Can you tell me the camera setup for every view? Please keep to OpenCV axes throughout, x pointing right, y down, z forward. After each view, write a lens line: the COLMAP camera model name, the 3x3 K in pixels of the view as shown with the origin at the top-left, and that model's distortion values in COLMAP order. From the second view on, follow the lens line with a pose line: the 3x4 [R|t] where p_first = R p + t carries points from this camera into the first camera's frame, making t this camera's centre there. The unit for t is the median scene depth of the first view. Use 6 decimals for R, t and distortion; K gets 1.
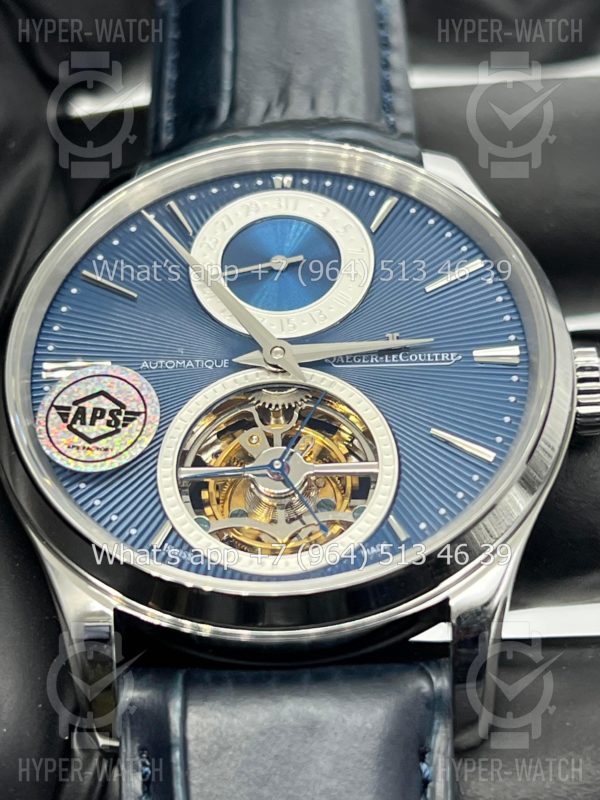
lens RADIAL K [[1882.6, 0, 296.6], [0, 1882.6, 401.3], [0, 0, 1]] dist [0.261742, 0.000000]
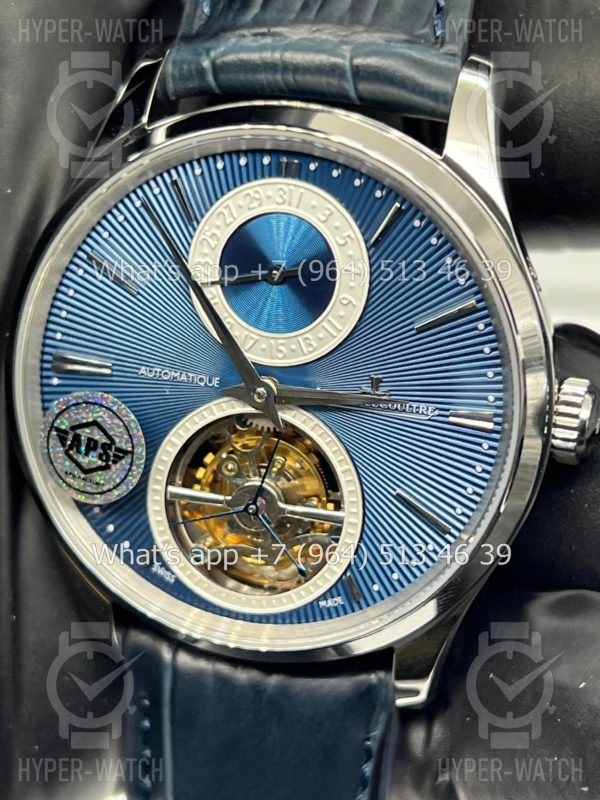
lens RADIAL K [[1882.6, 0, 317.0], [0, 1882.6, 400.2], [0, 0, 1]] dist [0.261742, 0.000000]
pose [[0.974959, 0.128243, -0.181685, 0.213861], [0.029118, 0.736332, 0.675994, -0.739740], [0.220472, -0.664356, 0.714159, 0.273501]]
